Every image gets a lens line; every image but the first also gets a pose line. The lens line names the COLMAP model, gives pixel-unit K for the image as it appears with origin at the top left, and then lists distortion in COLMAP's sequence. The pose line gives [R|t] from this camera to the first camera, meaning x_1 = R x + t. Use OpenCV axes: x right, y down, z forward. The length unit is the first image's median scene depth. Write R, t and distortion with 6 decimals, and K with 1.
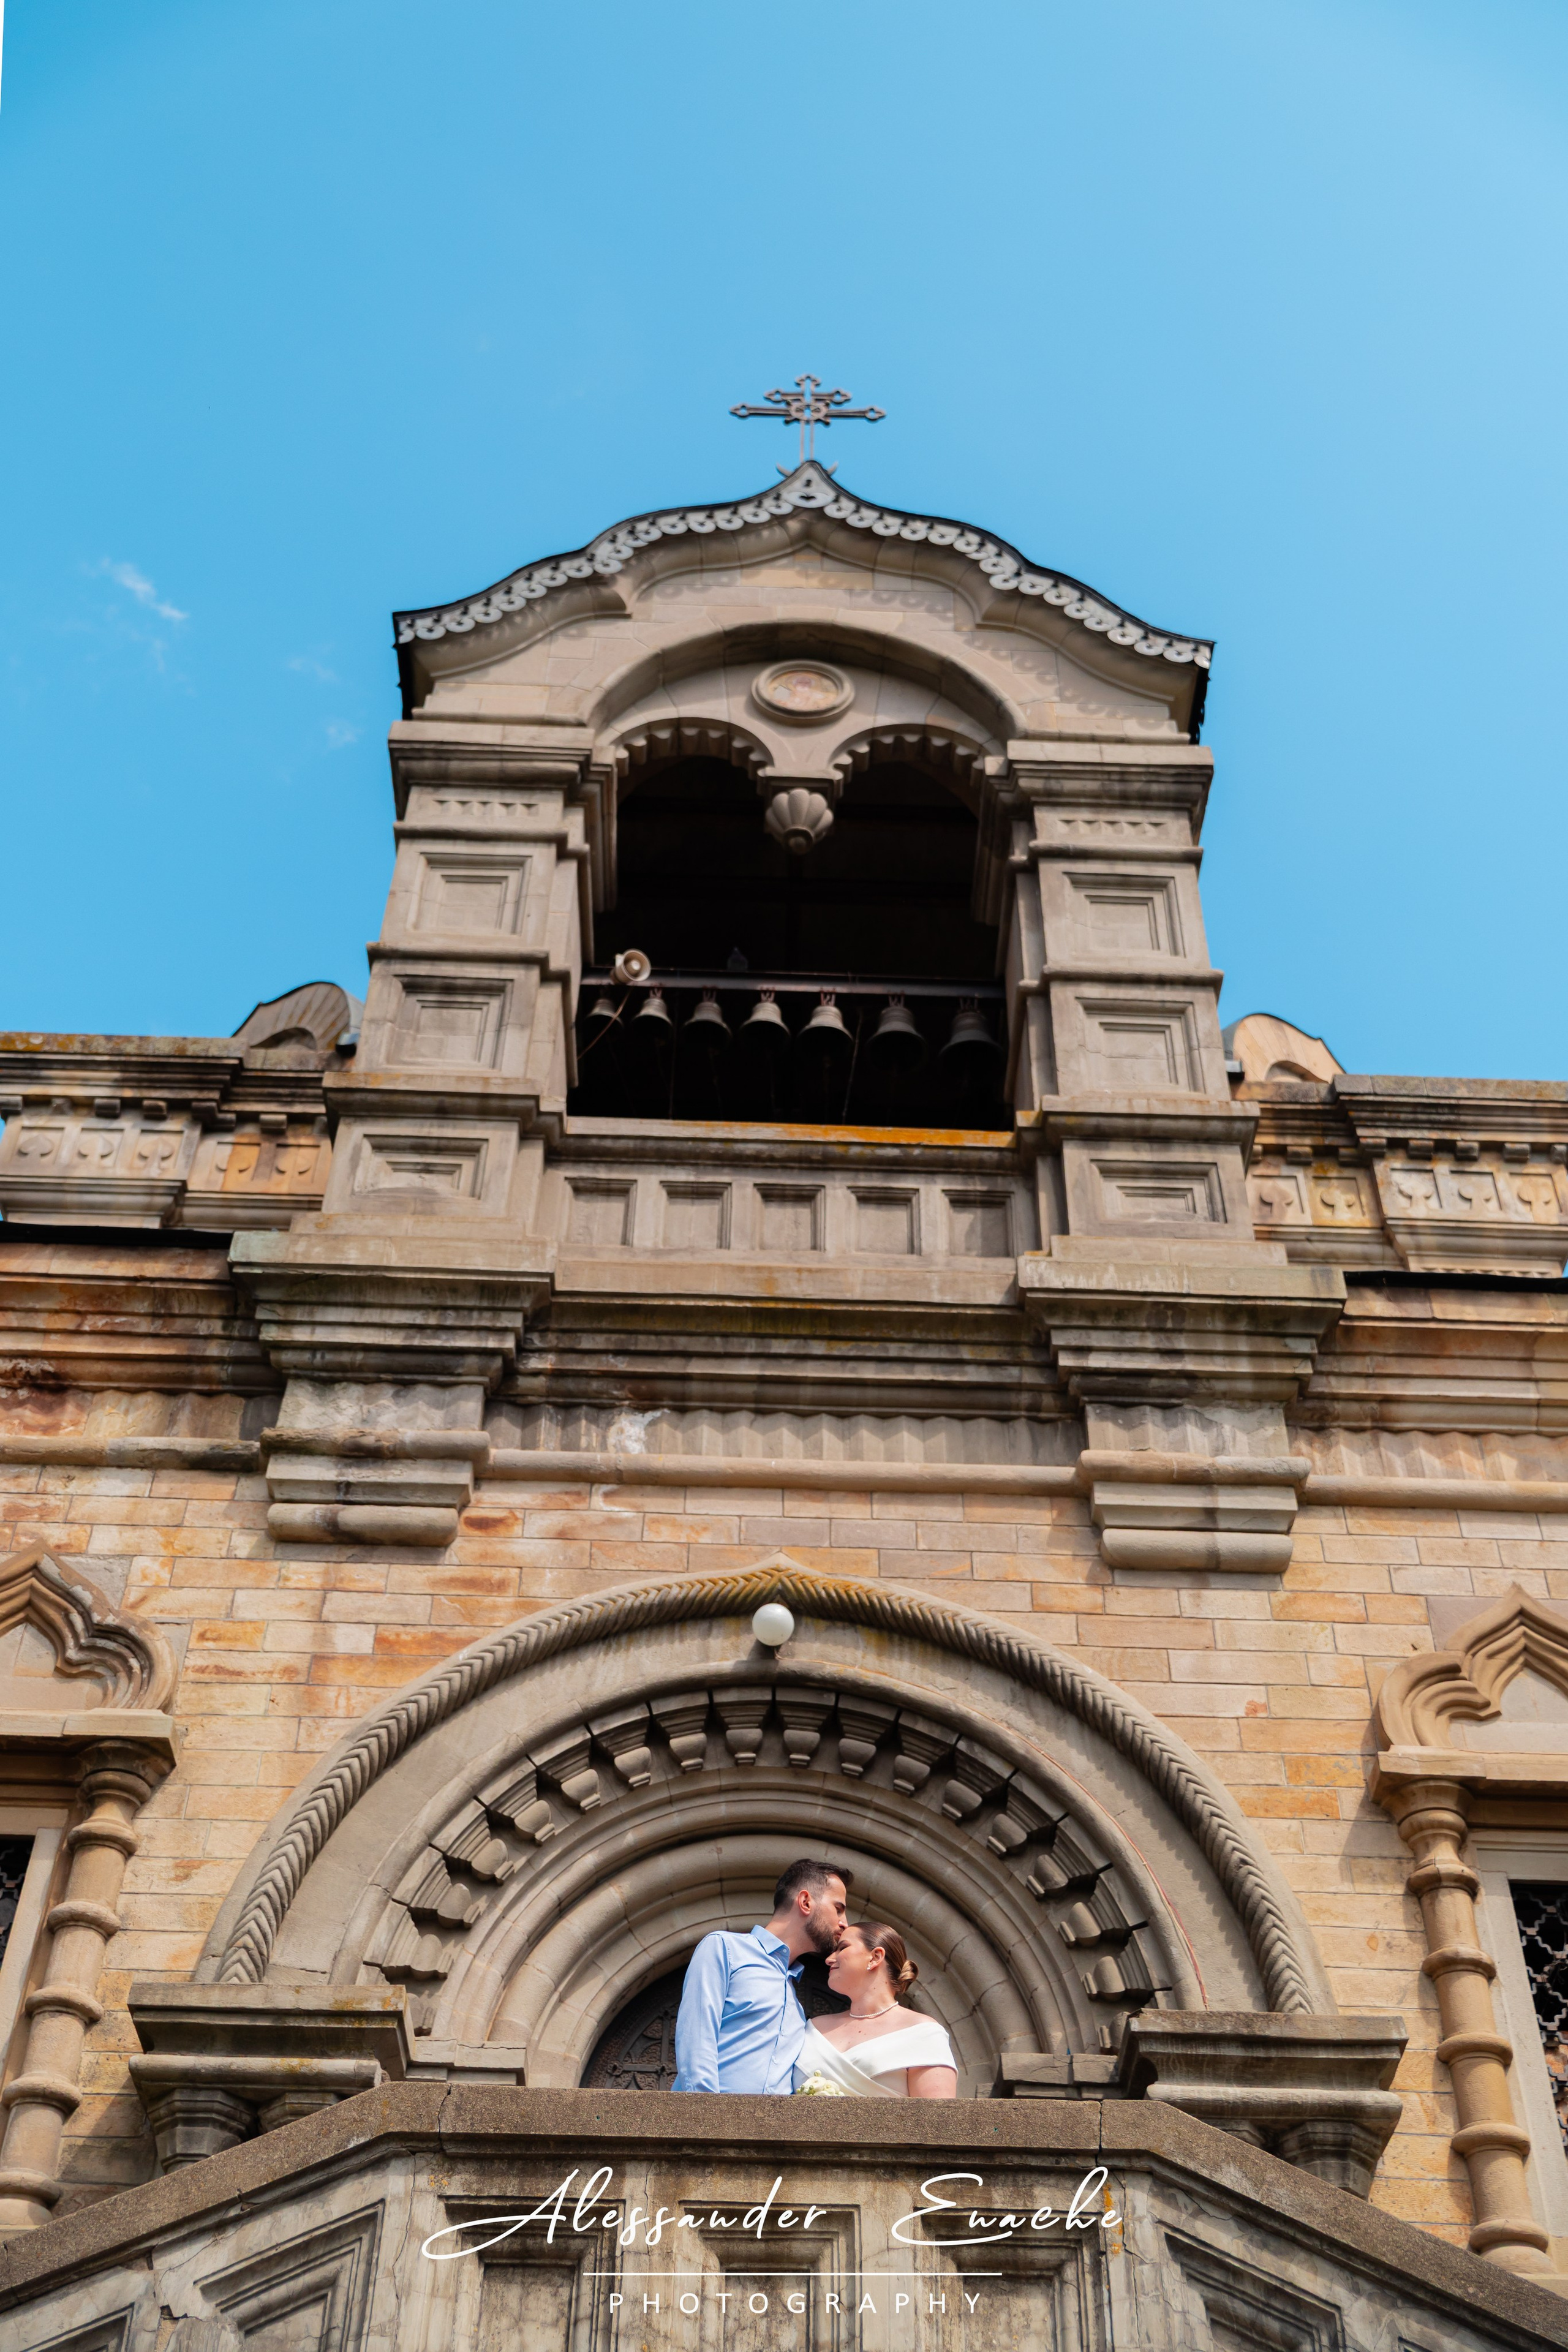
lens RADIAL K [[2487.5, 0, 768.1], [0, 2487.5, 1147.3], [0, 0, 1]] dist [0.000950, 0.000000]
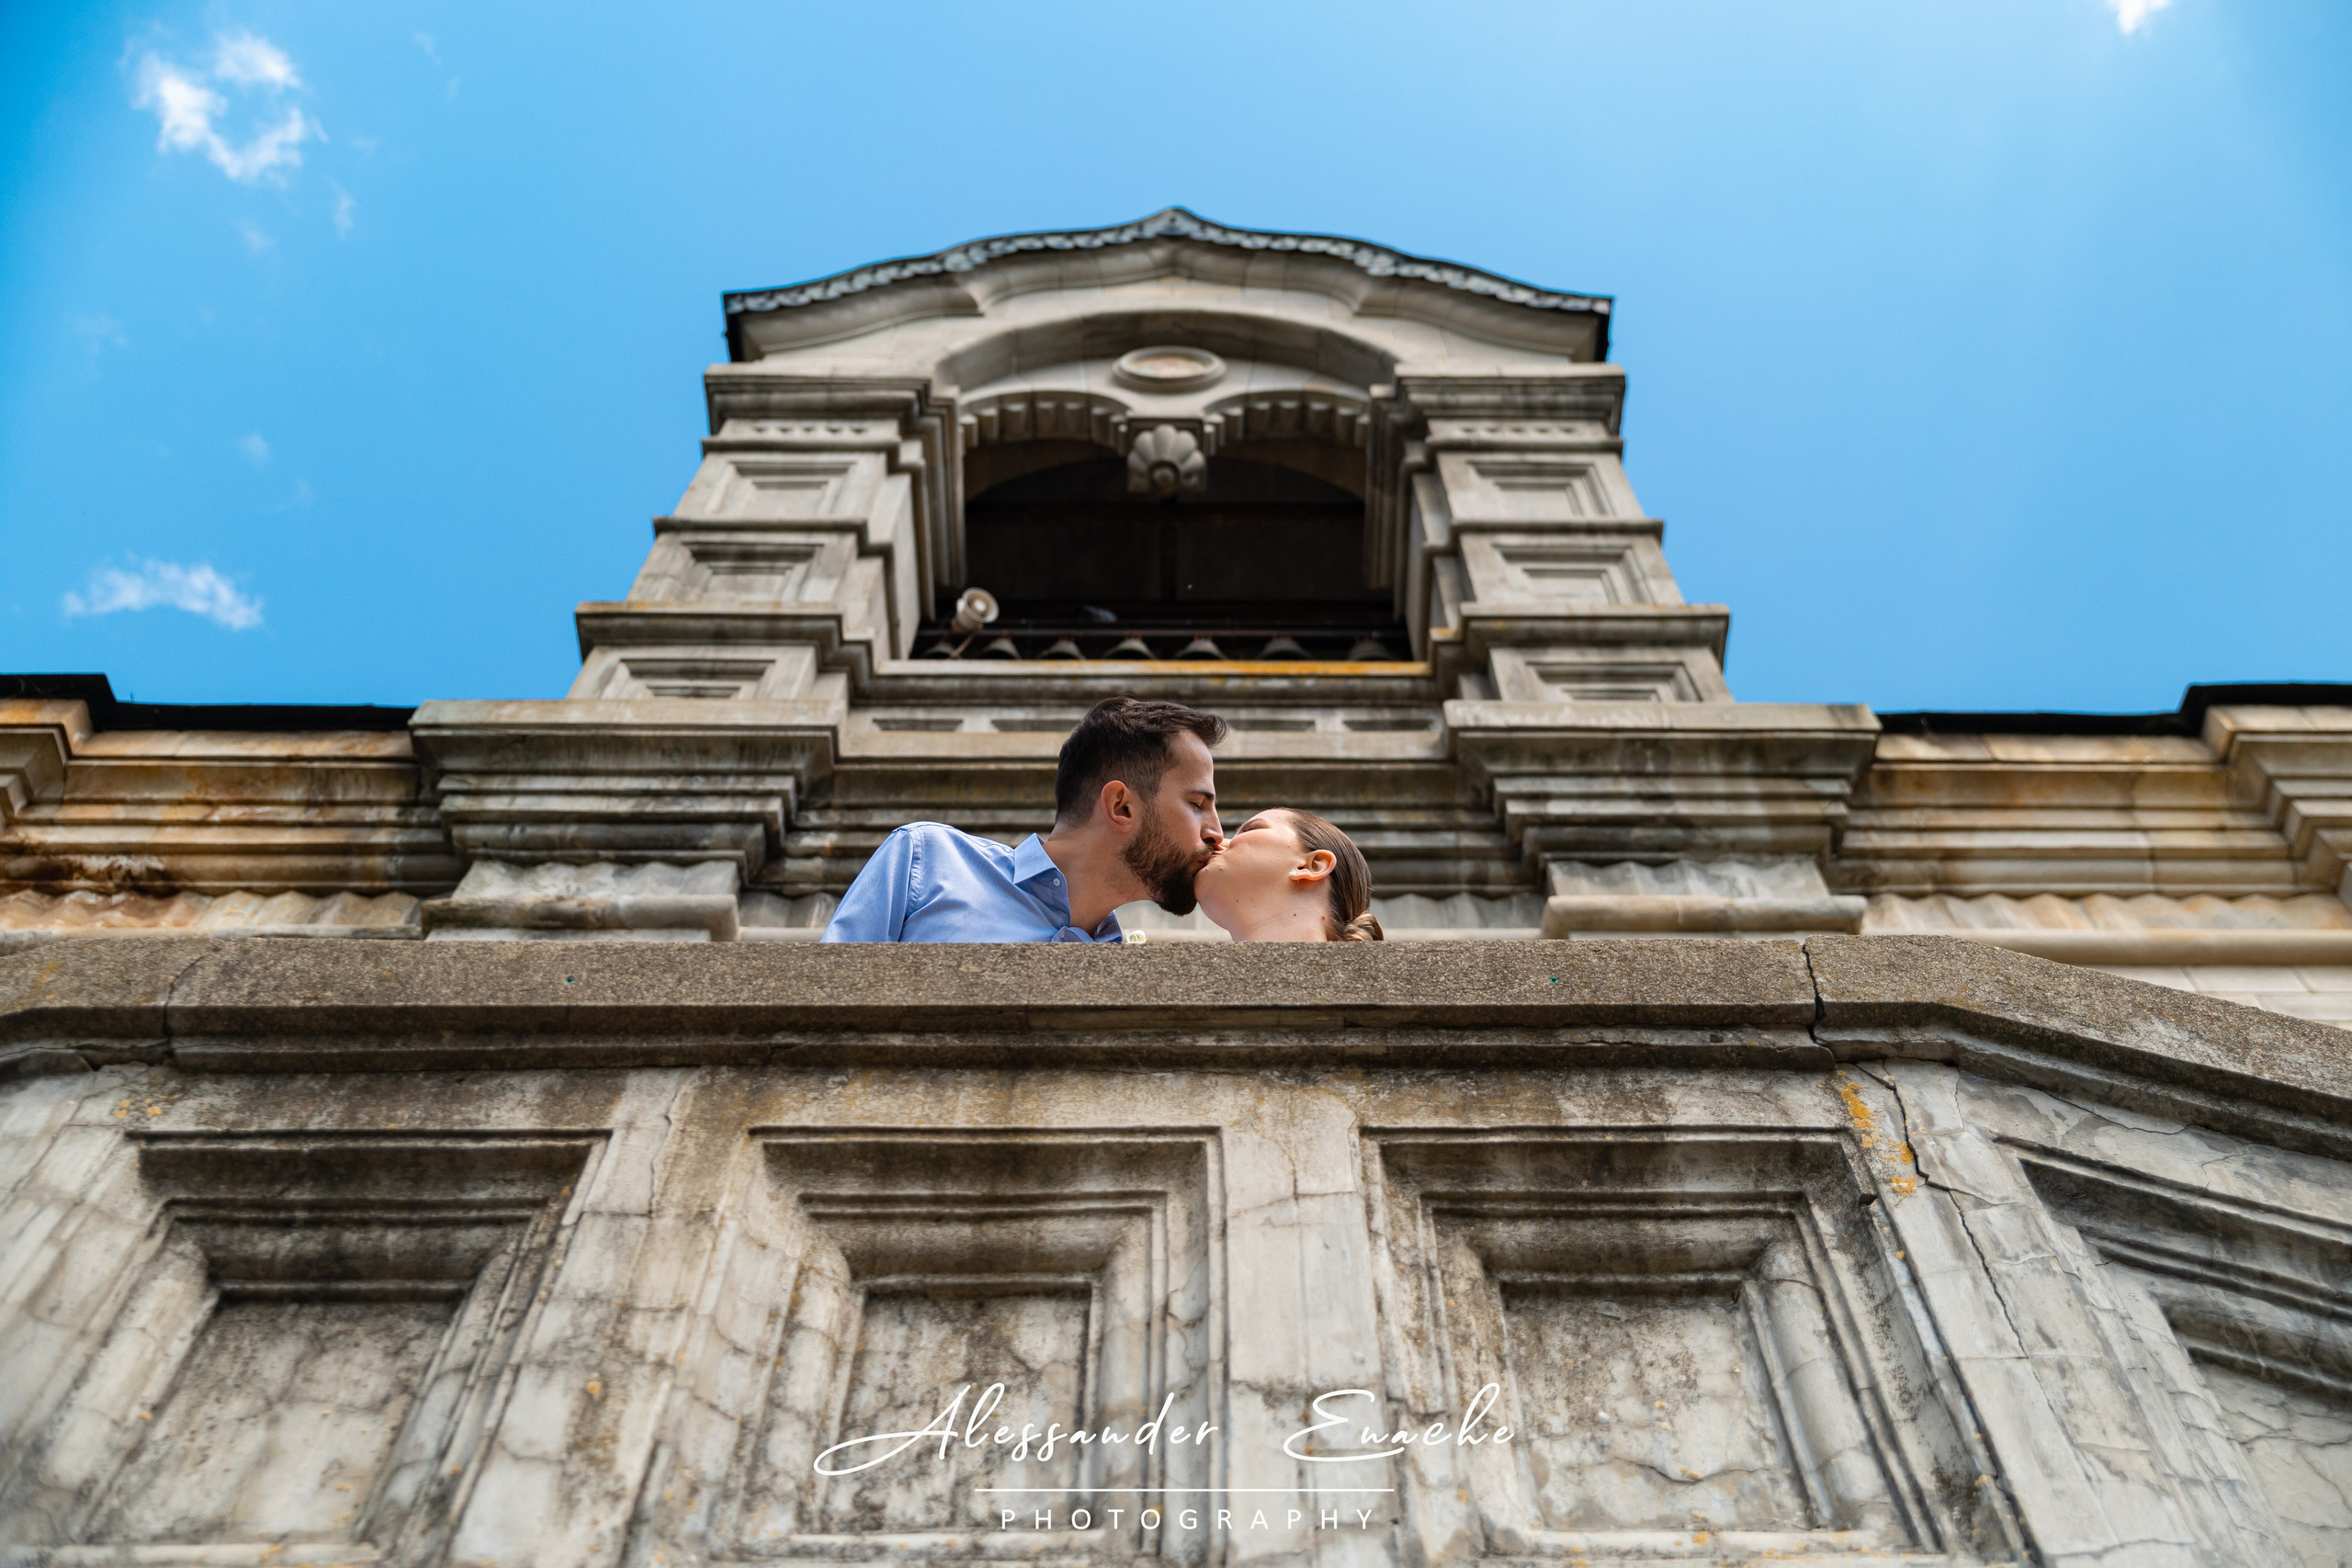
lens RADIAL K [[2195.6, 0, 1195.5], [0, 2195.6, 770.0], [0, 0, 1]] dist [-0.002400, 0.000000]
pose [[0.999598, -0.026984, 0.008743, 0.017336], [0.028355, 0.958841, -0.282524, 0.257425], [-0.000759, 0.282659, 0.959220, 0.361419]]
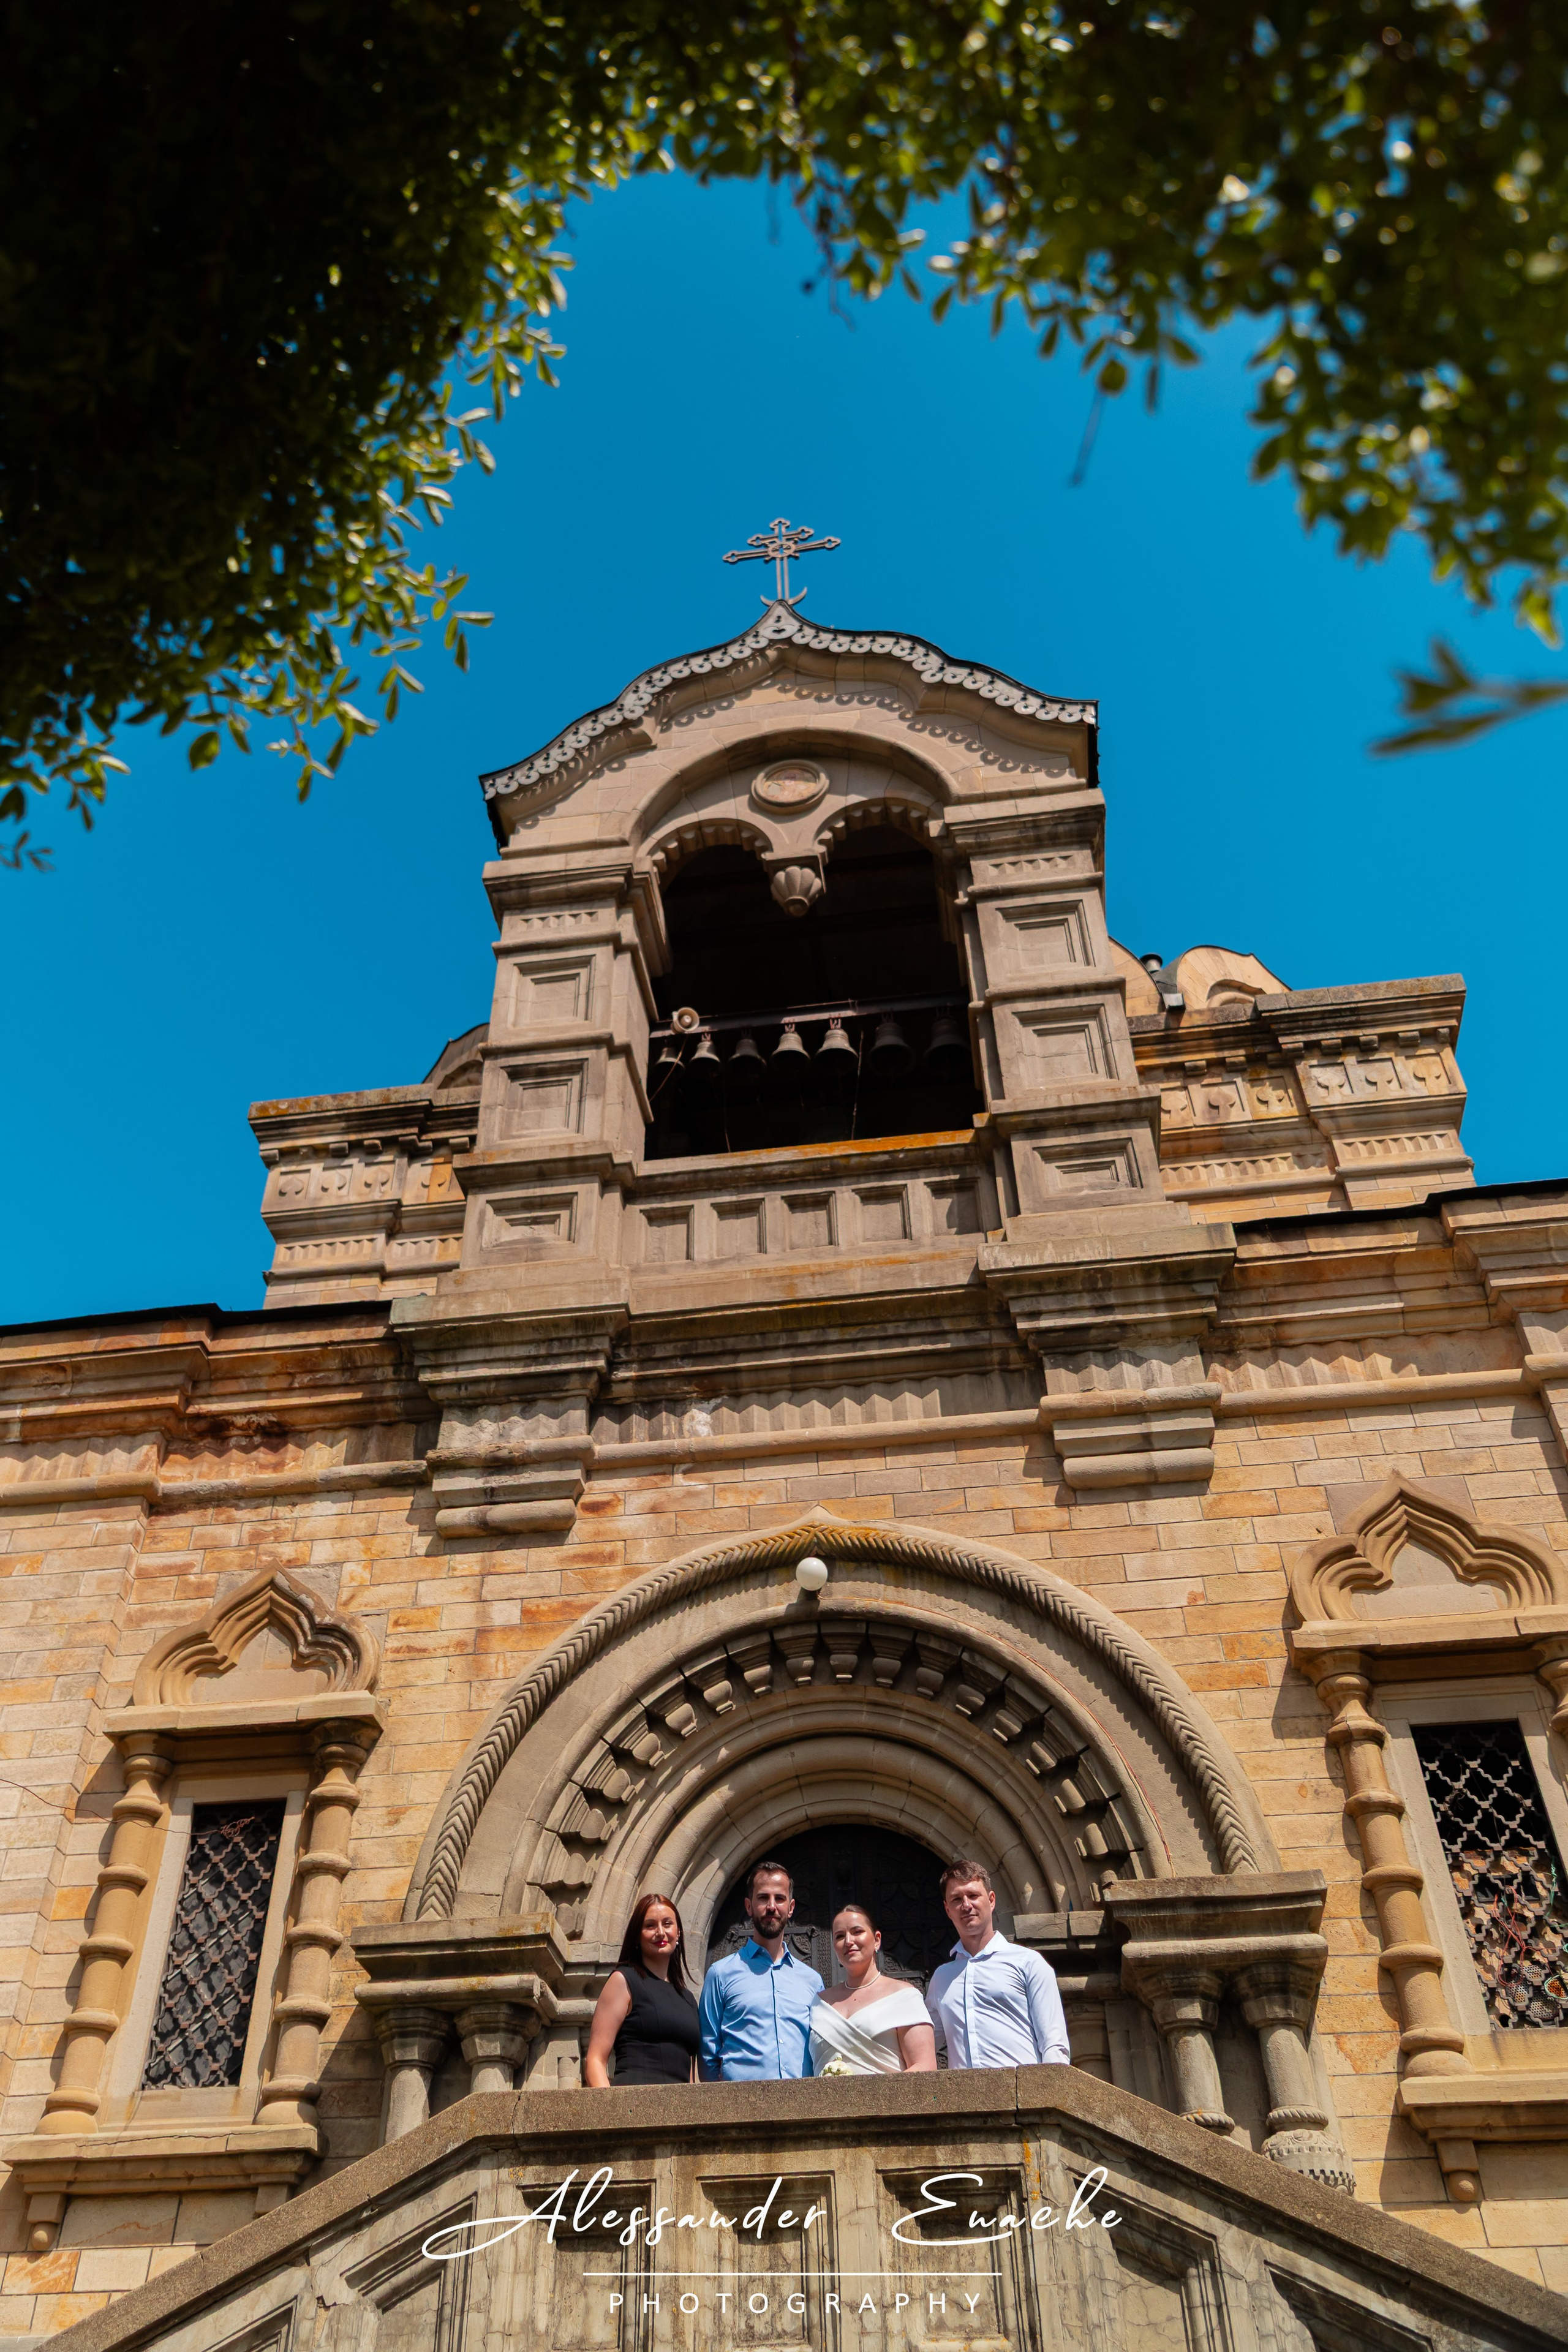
lens RADIAL K [[1872.2, 0, 706.8], [0, 1872.2, 975.9], [0, 0, 1]] dist [-0.002592, 0.013005]
pose [[0.983377, -0.142186, -0.112931, 0.093540], [0.141299, 0.989840, -0.015867, -0.101235], [0.114040, -0.000354, 0.993476, 0.013052]]
